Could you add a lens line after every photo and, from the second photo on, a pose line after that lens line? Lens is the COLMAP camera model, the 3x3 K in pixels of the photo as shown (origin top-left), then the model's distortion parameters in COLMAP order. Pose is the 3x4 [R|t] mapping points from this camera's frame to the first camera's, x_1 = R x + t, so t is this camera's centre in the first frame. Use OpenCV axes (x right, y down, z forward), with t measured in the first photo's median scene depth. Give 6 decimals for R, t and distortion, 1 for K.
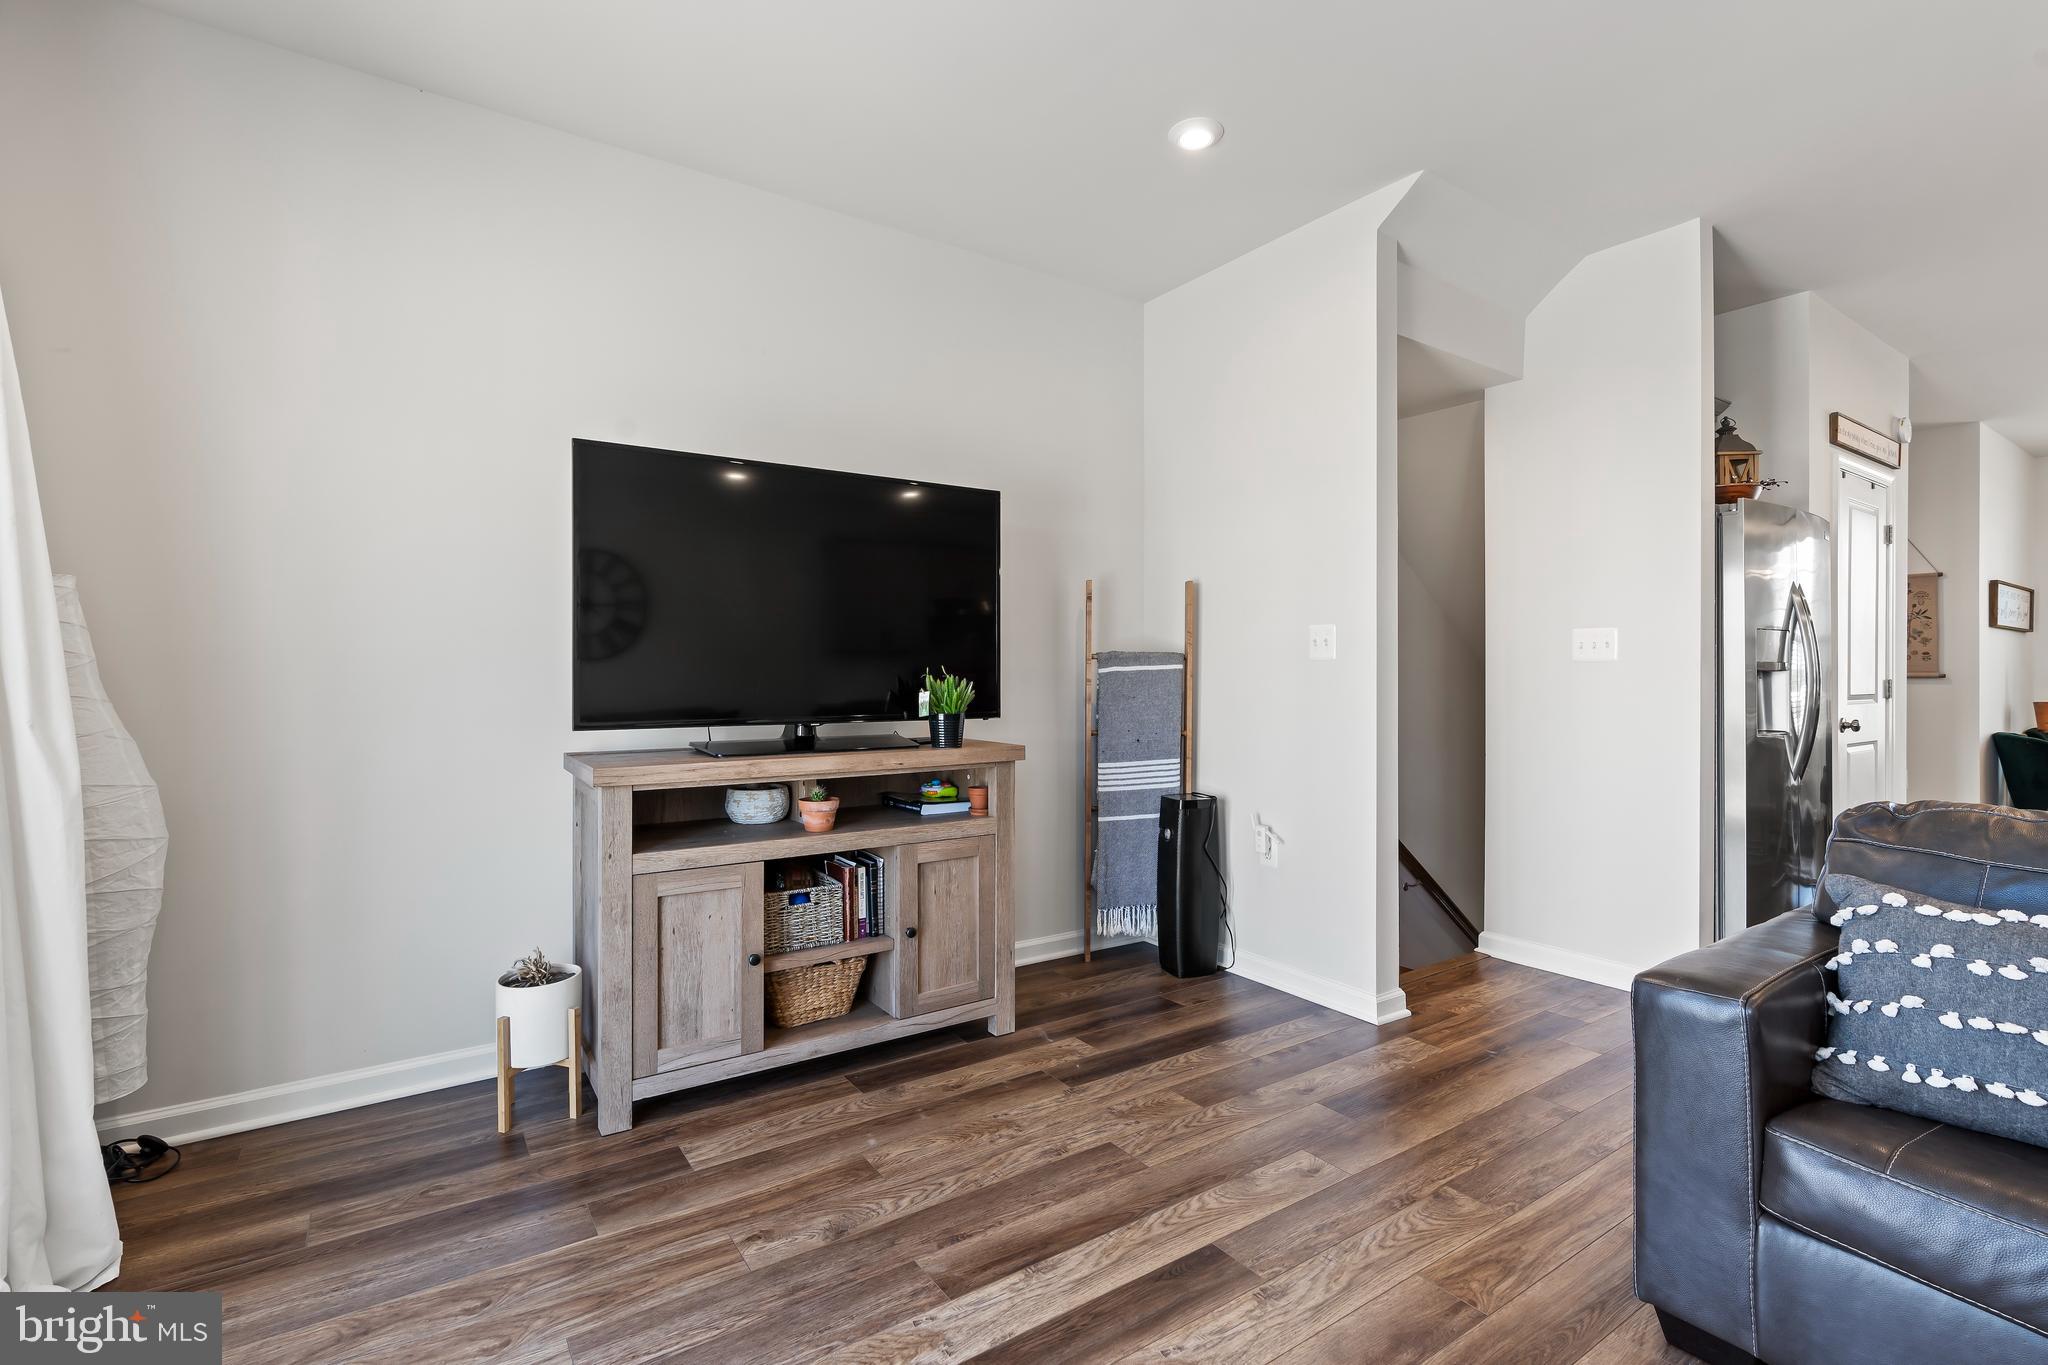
lens RADIAL K [[917.9, 0, 1024.0], [0, 917.9, 682.5], [0, 0, 1]] dist [-0.000470, 0.000127]
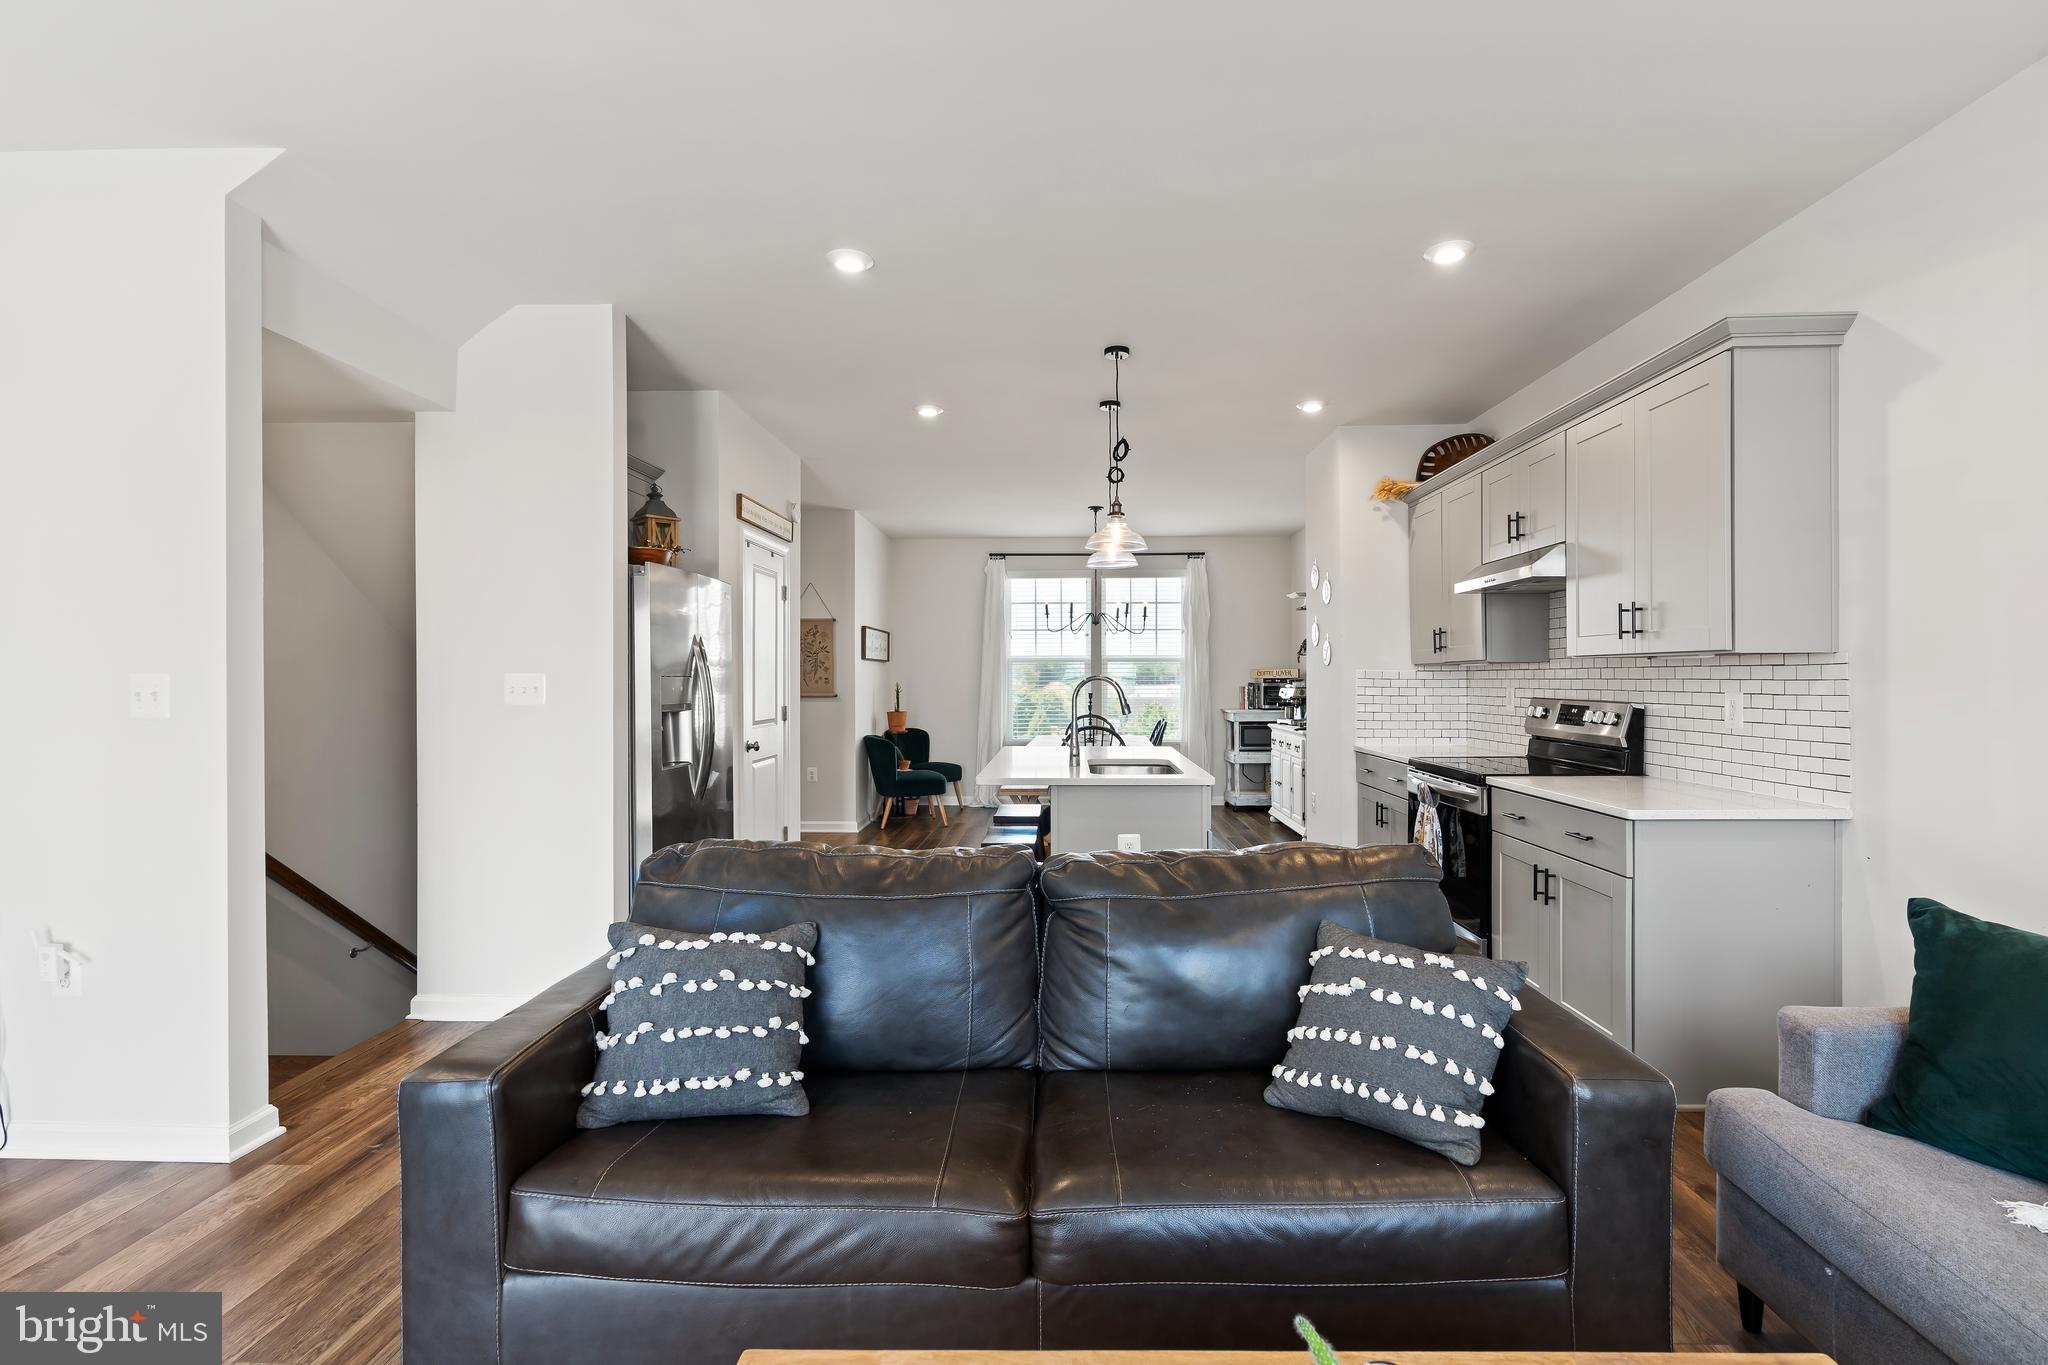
lens RADIAL K [[929.3, 0, 1024.0], [0, 929.3, 682.5], [0, 0, 1]] dist [-0.000779, 0.000346]
pose [[0.604566, -0.007579, 0.796519, 0.146728], [0.005457, 0.999971, 0.005373, -0.055699], [-0.796536, 0.001098, 0.604590, -0.070602]]
